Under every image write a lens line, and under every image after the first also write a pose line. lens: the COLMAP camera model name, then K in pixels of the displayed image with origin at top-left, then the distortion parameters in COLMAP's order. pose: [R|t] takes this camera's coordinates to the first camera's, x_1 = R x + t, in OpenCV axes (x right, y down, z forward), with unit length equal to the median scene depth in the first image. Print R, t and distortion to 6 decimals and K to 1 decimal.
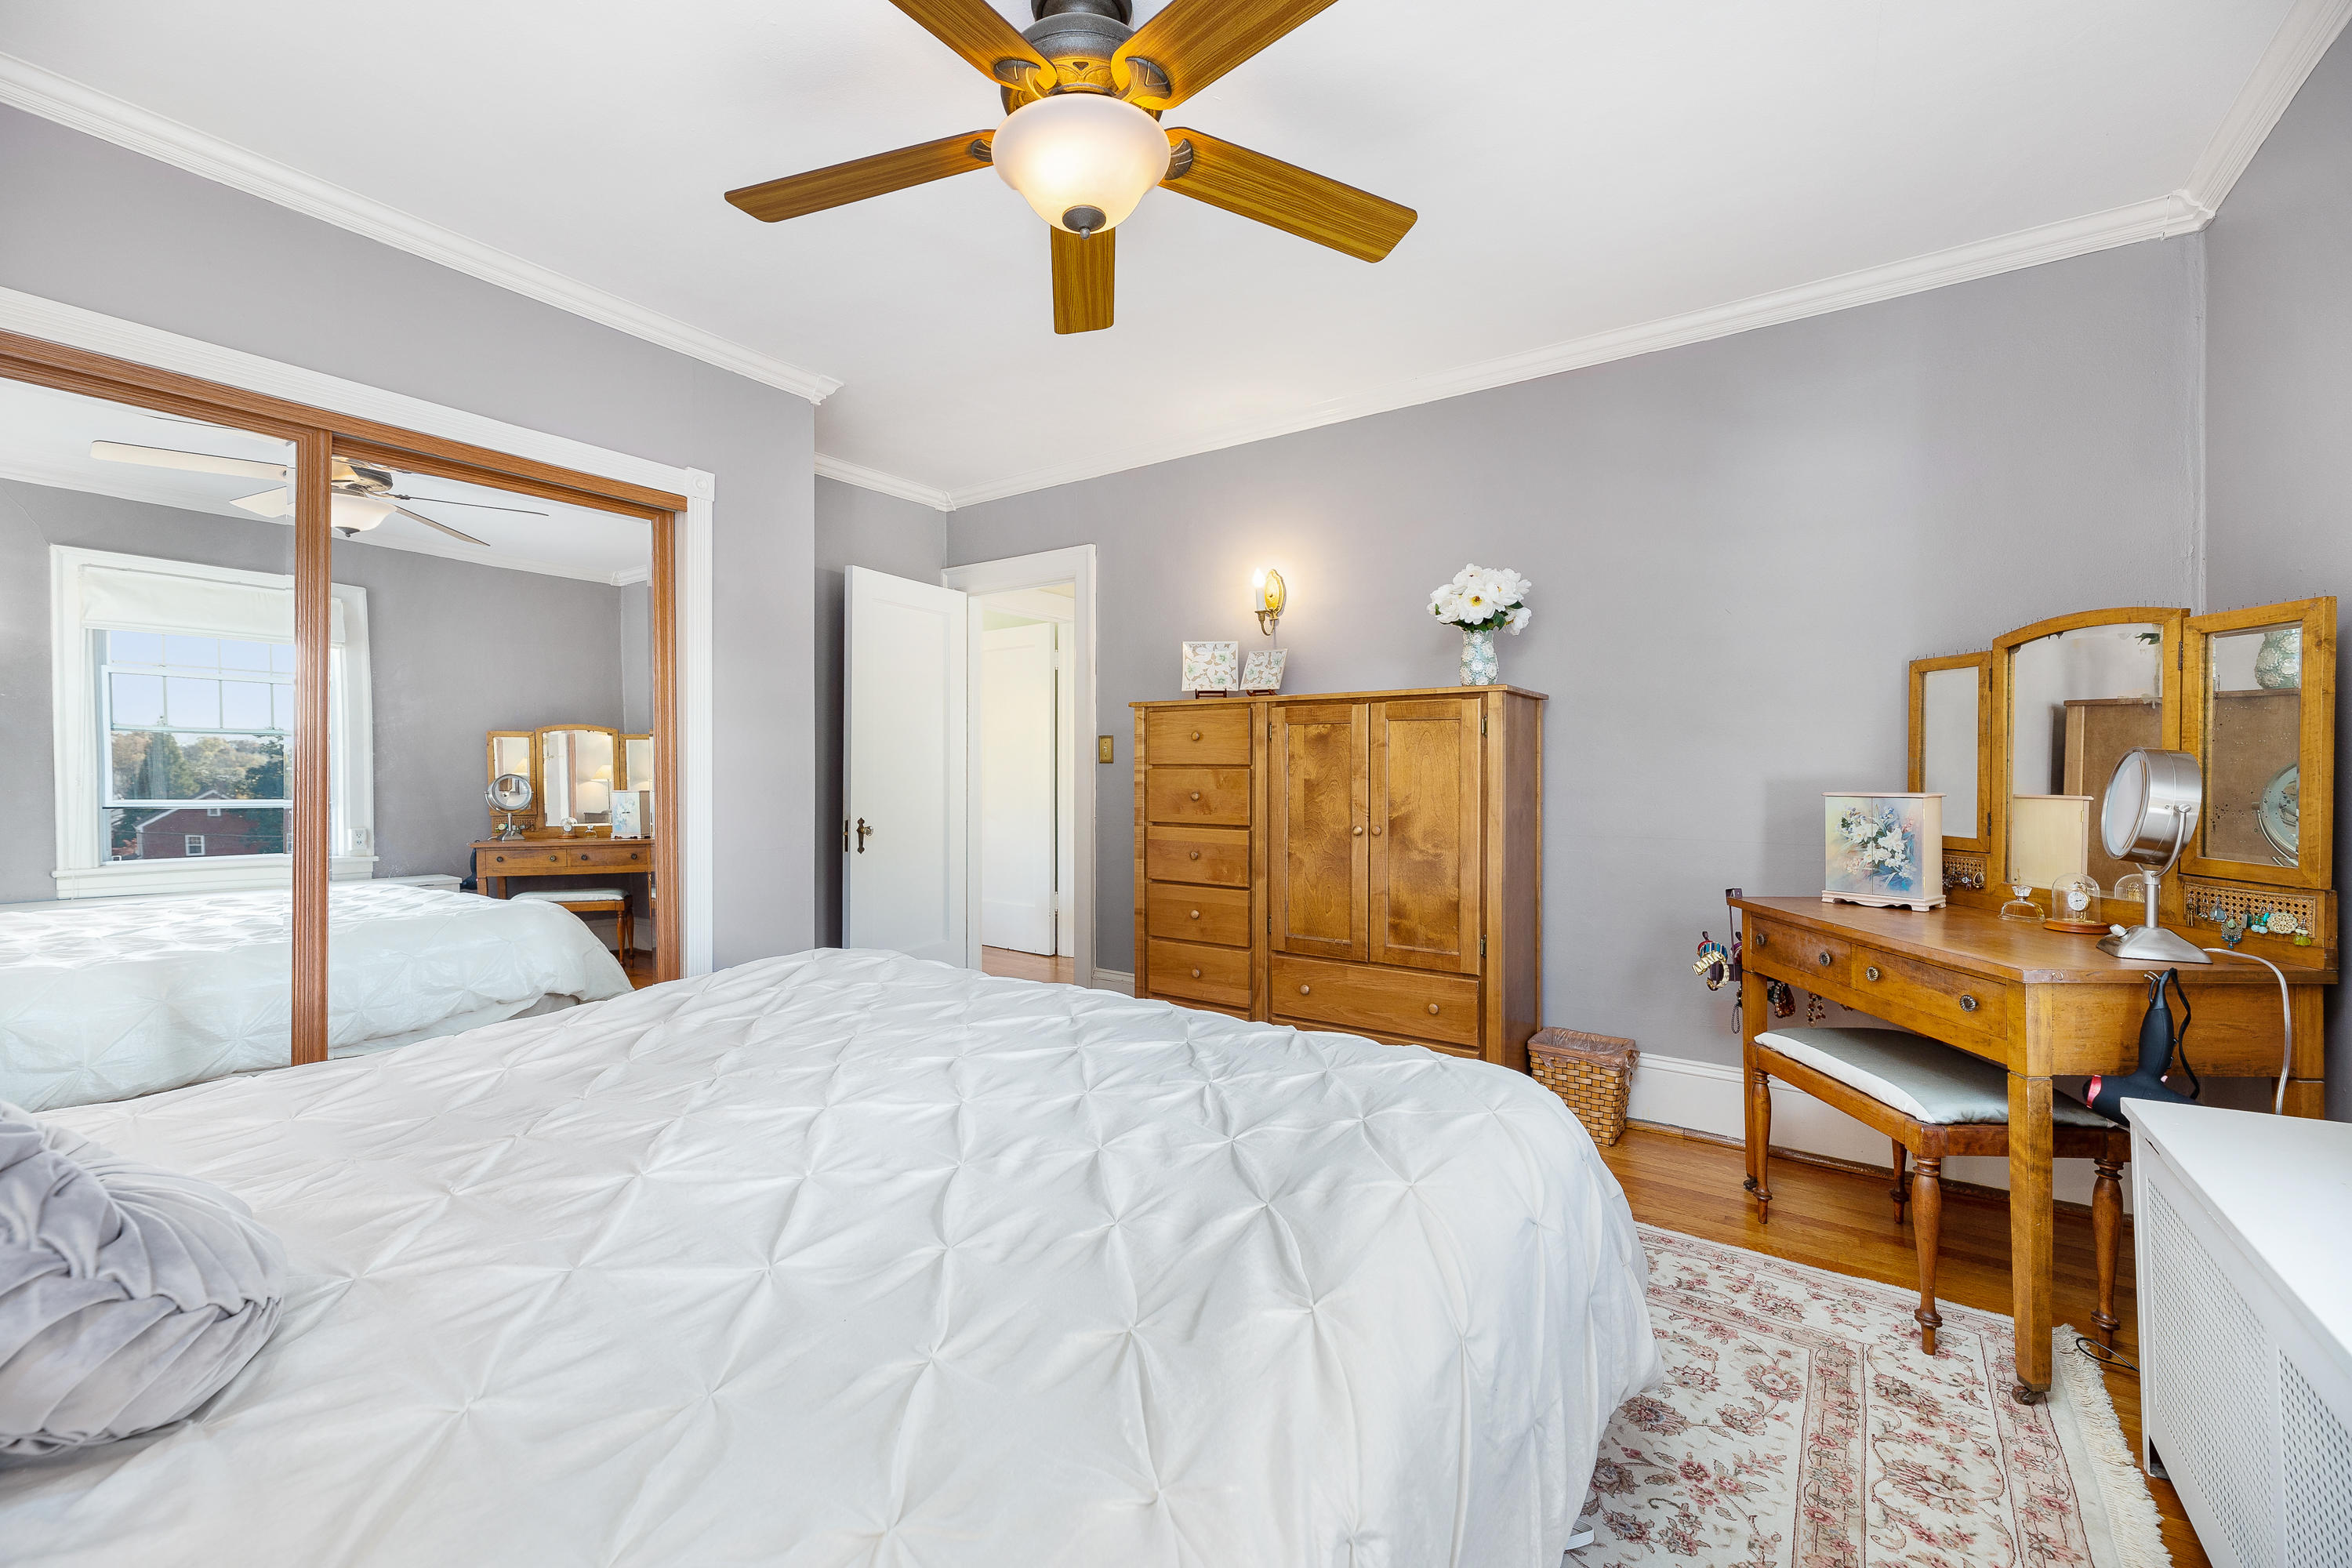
lens RADIAL K [[946.8, 0, 1175.7], [0, 946.8, 784.0], [0, 0, 1]] dist [-0.000131, -0.000035]
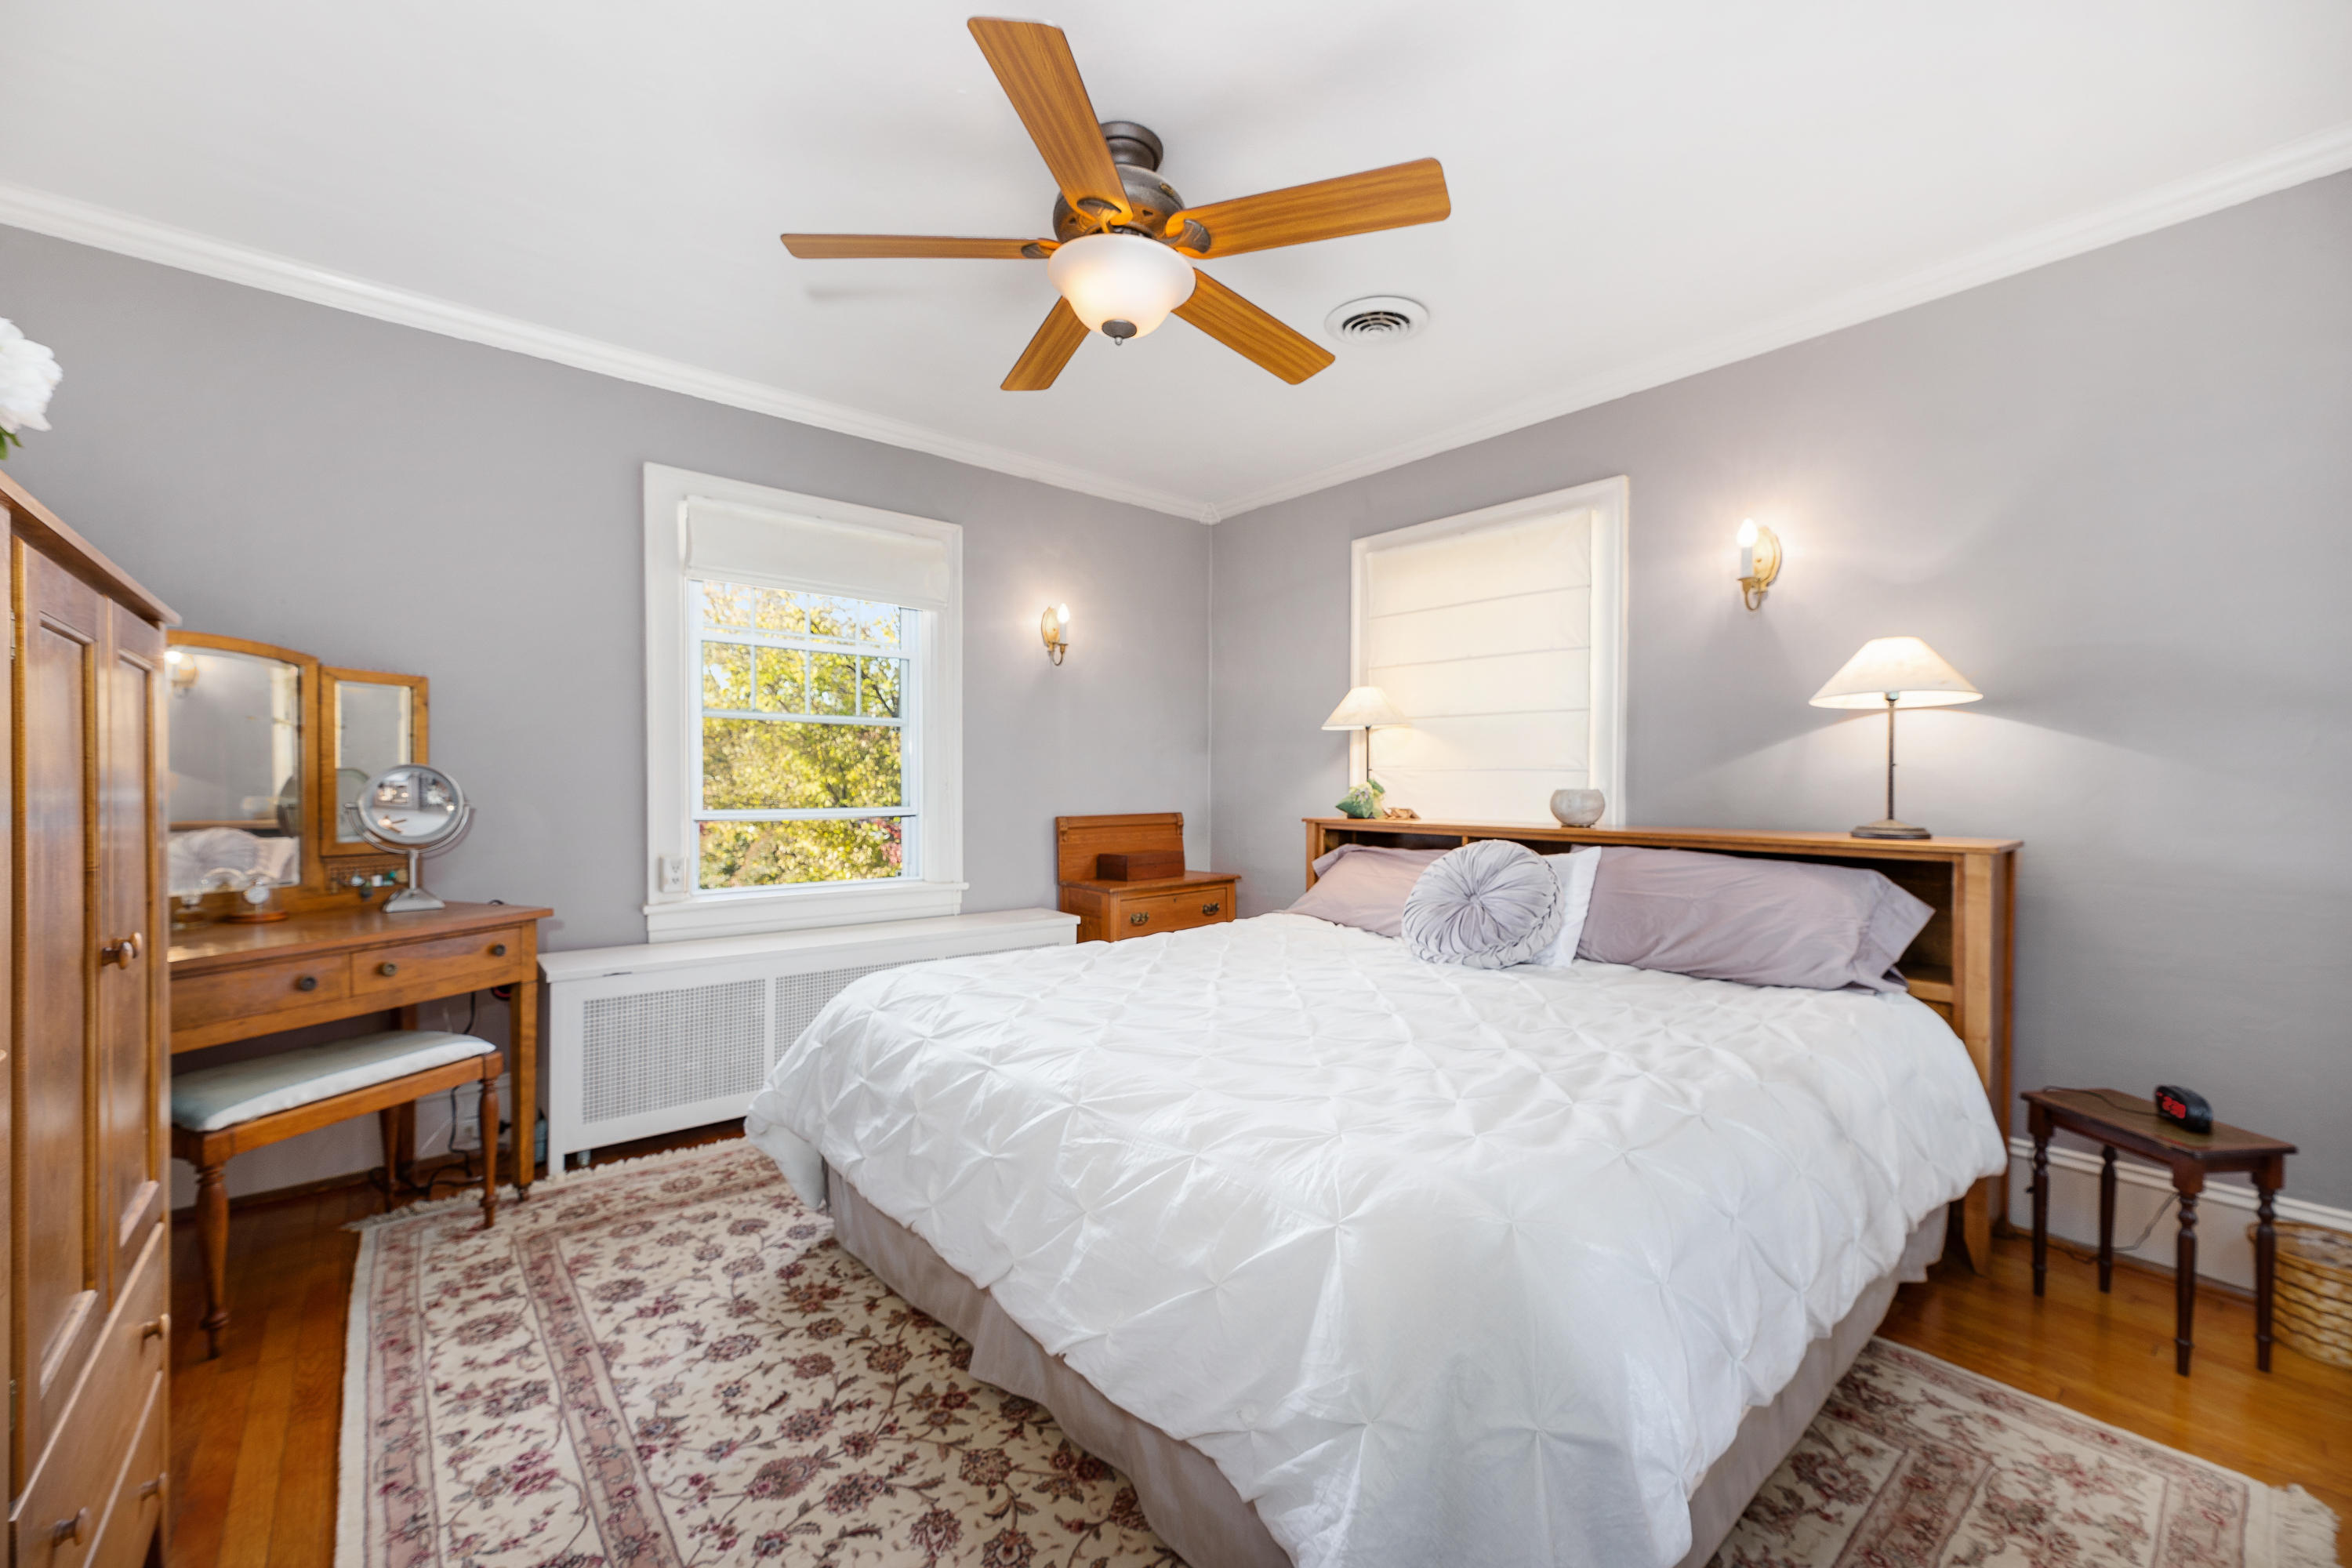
lens RADIAL K [[946.8, 0, 1177.9], [0, 946.8, 786.7], [0, 0, 1]] dist [-0.000131, -0.000035]
pose [[-0.968880, -0.003847, 0.247502, -0.476249], [-0.001256, 0.999943, 0.010624, -0.023654], [-0.247529, 0.009983, -0.968829, 2.160884]]
